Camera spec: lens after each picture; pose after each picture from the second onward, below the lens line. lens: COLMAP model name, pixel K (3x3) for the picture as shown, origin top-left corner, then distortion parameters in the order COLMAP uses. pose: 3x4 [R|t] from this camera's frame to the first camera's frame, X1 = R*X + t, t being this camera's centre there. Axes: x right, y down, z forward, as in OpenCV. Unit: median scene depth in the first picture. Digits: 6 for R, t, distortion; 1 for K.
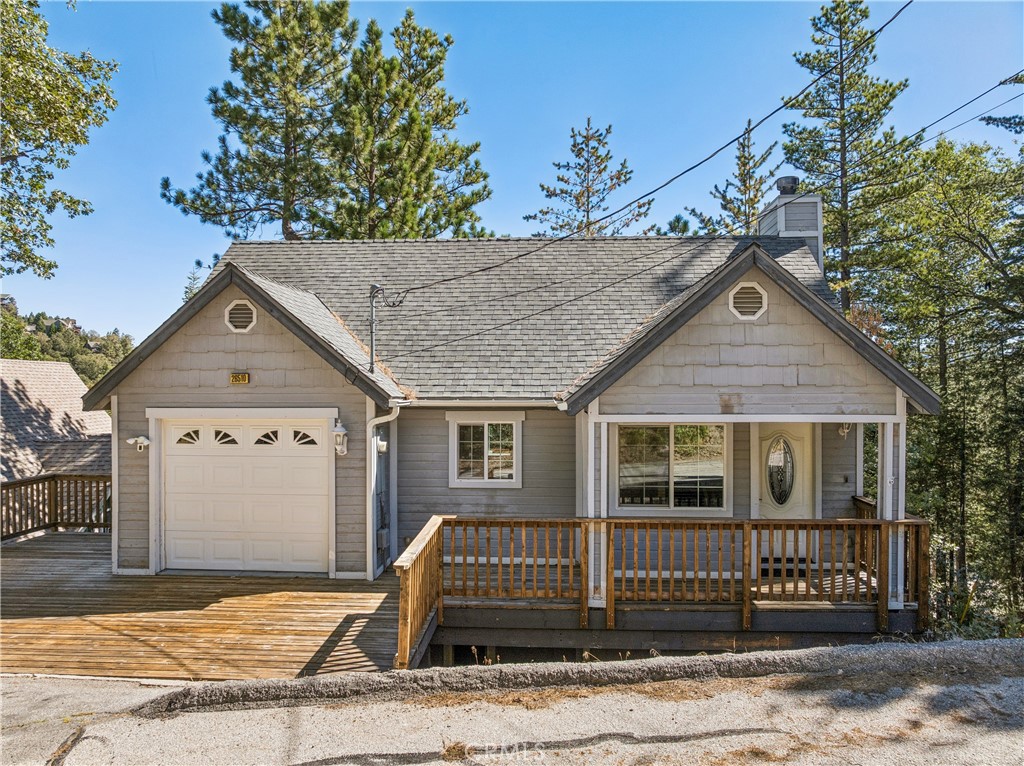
lens RADIAL K [[727.3, 0, 512.0], [0, 727.3, 383.0], [0, 0, 1]] dist [-0.031899, -0.003292]
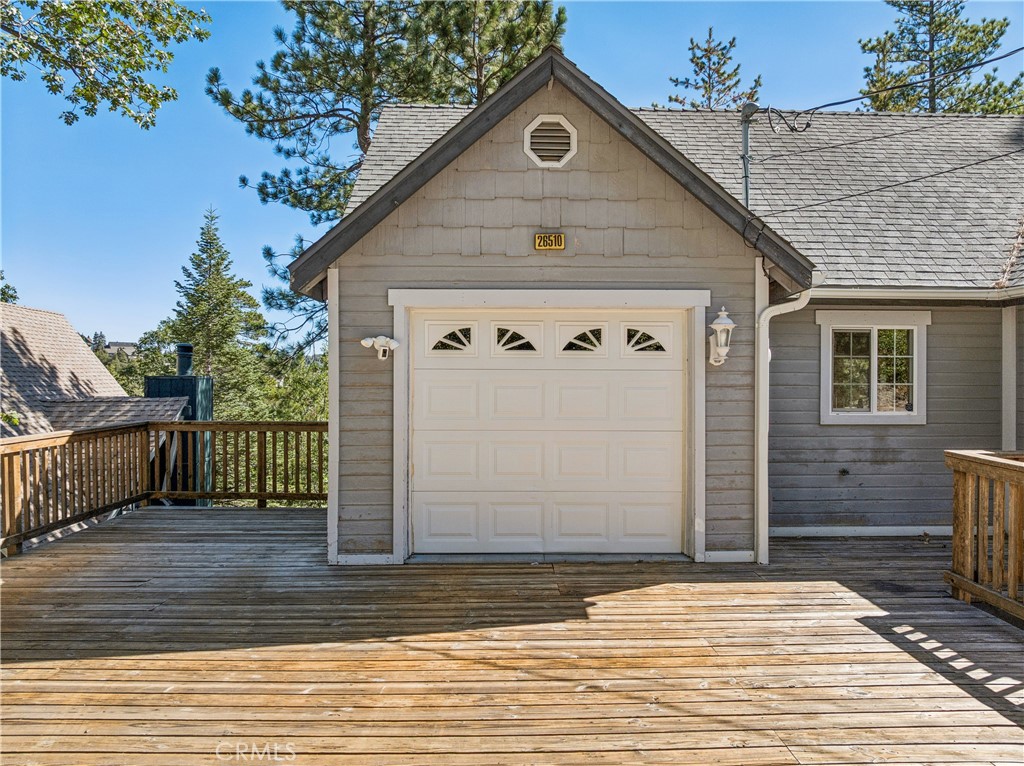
lens RADIAL K [[728.7, 0, 512.0], [0, 728.7, 383.0], [0, 0, 1]] dist [-0.035035, 0.001026]
pose [[0.996796, 0.003232, 0.079922, -0.454048], [-0.004132, 0.999930, 0.011094, 0.106602], [-0.079881, -0.011389, 0.996739, 0.381262]]
